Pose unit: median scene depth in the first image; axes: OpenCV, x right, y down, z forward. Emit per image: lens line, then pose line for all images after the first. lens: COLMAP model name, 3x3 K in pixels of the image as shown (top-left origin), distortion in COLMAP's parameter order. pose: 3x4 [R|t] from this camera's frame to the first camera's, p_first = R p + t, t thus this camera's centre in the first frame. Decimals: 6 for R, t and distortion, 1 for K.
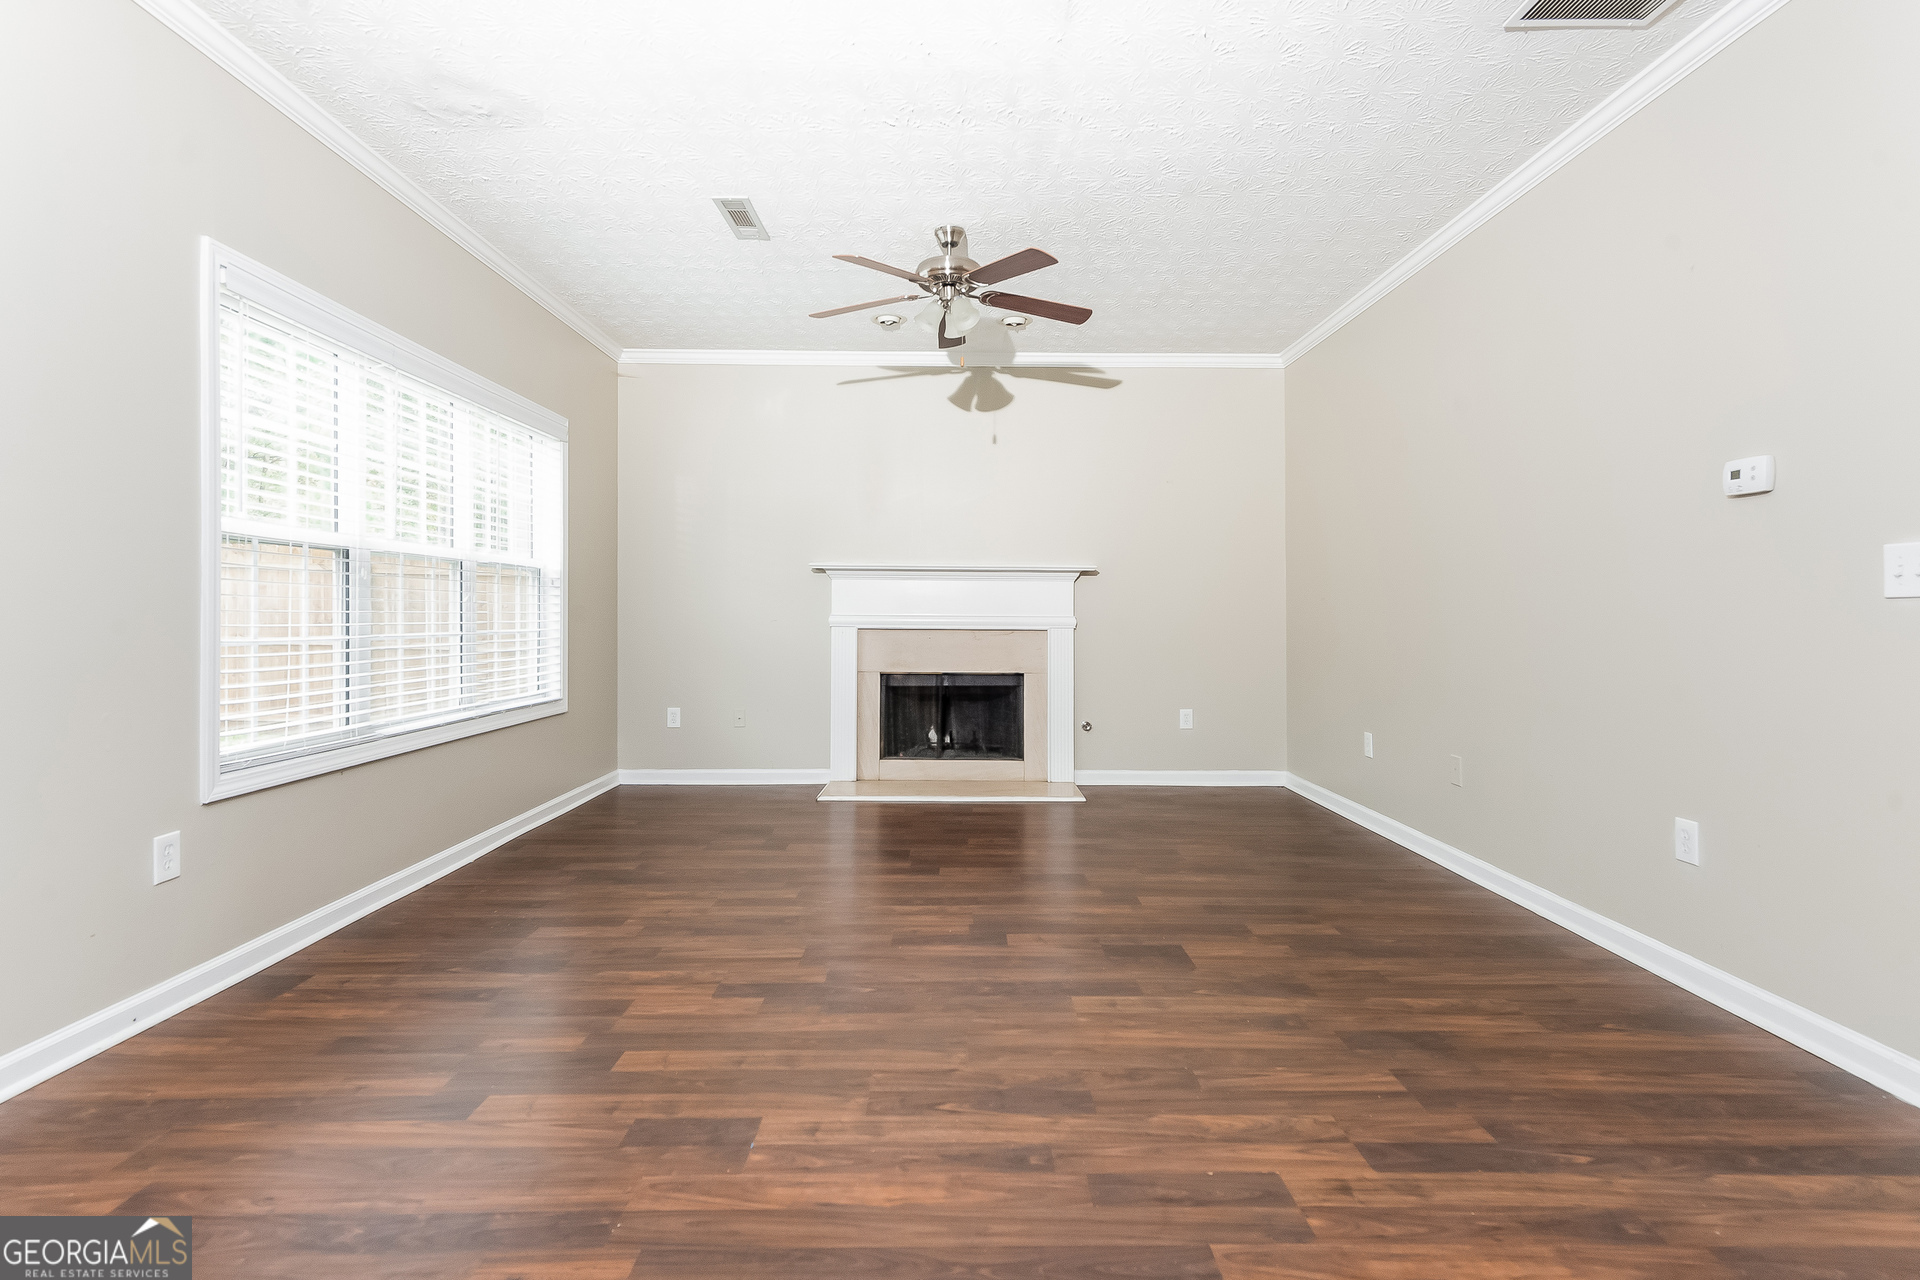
lens RADIAL K [[744.3, 0, 956.2], [0, 744.3, 616.0], [0, 0, 1]] dist [-0.001538, -0.000145]
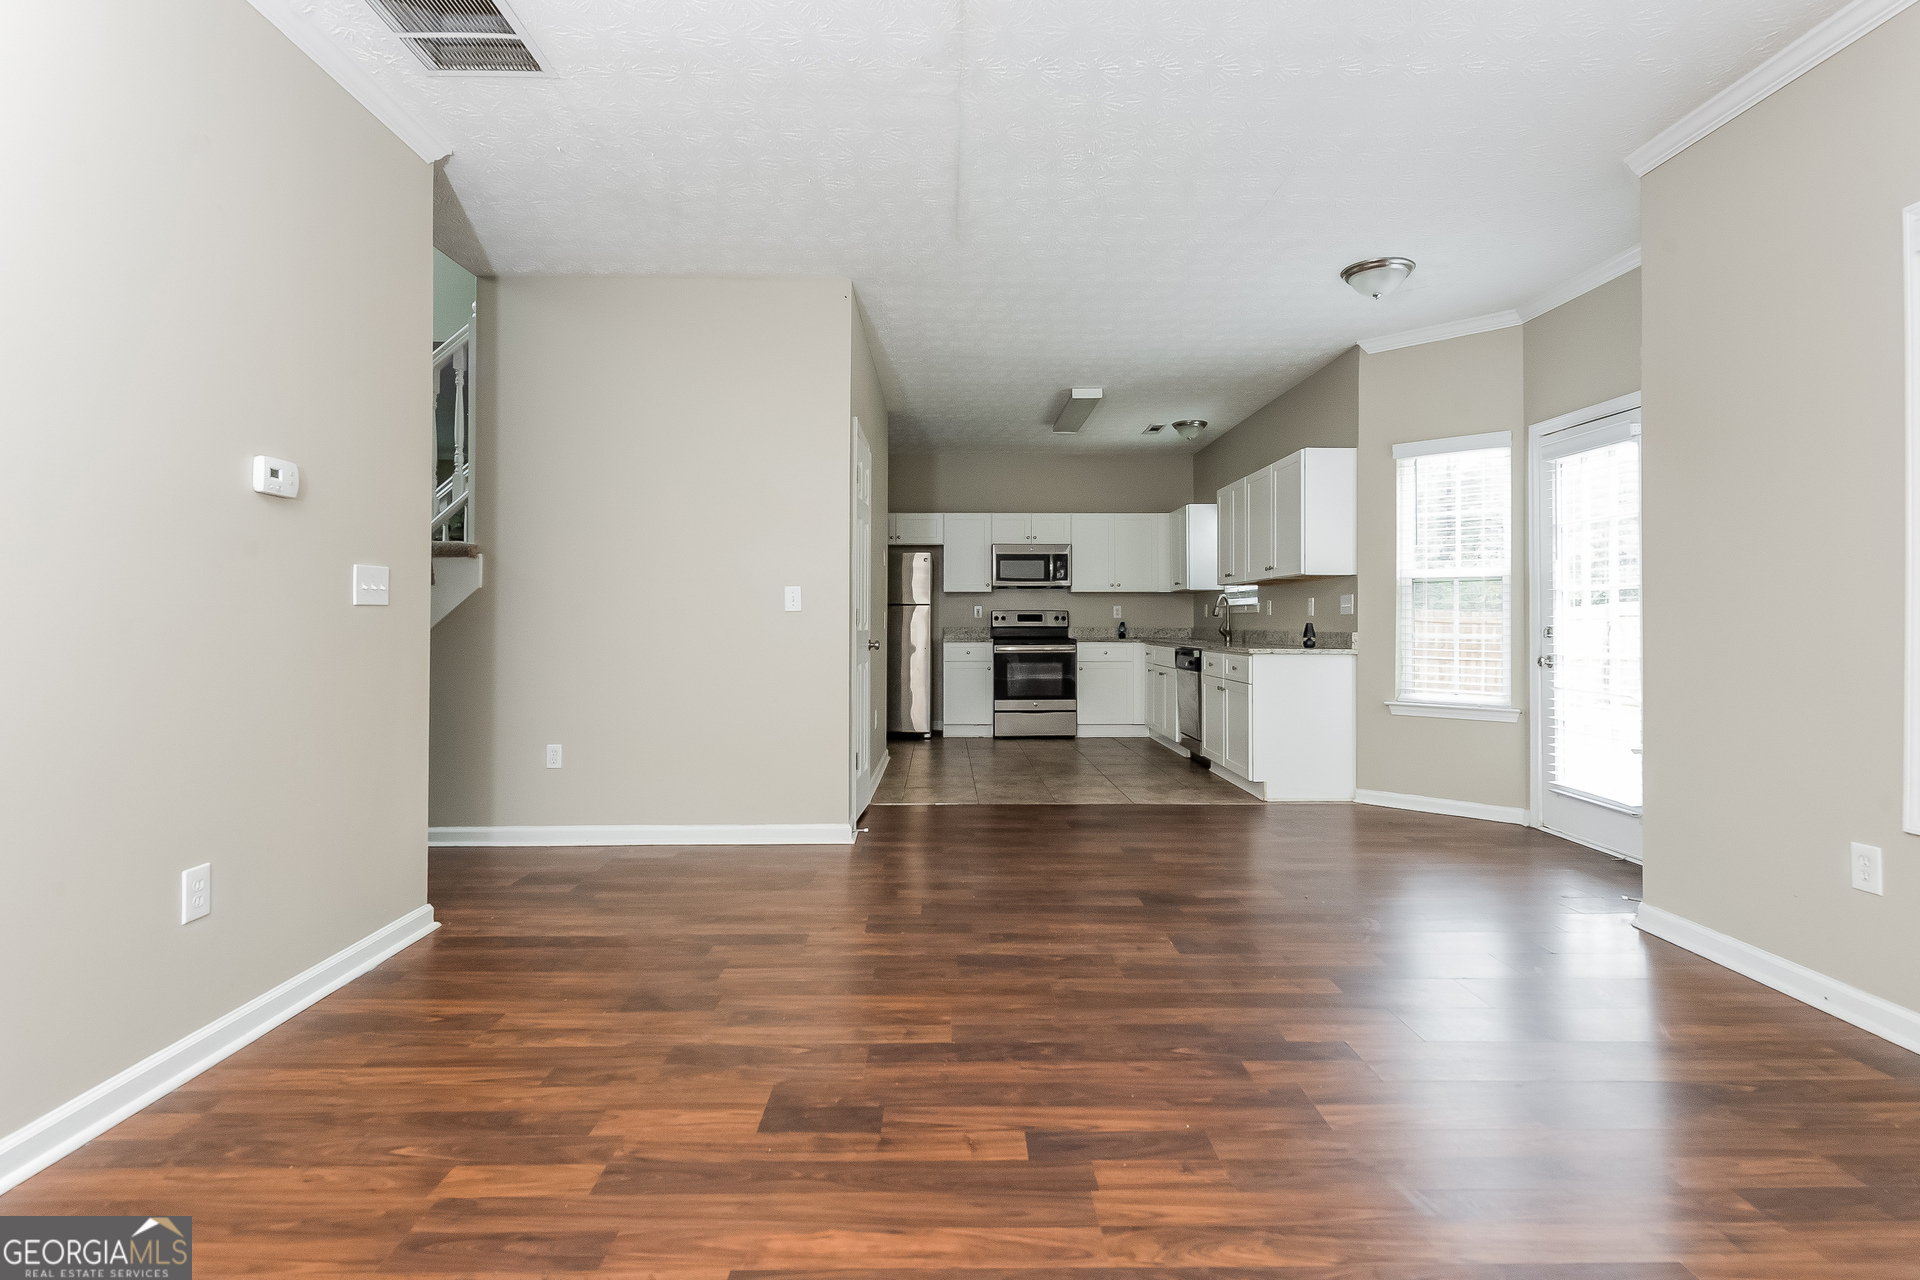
lens RADIAL K [[744.3, 0, 956.2], [0, 744.3, 616.0], [0, 0, 1]] dist [-0.001538, -0.000145]
pose [[-0.999967, -0.004189, -0.006953, 0.166315], [-0.004161, 0.999983, -0.004001, -0.003927], [0.006970, -0.003972, -0.999968, 2.024413]]
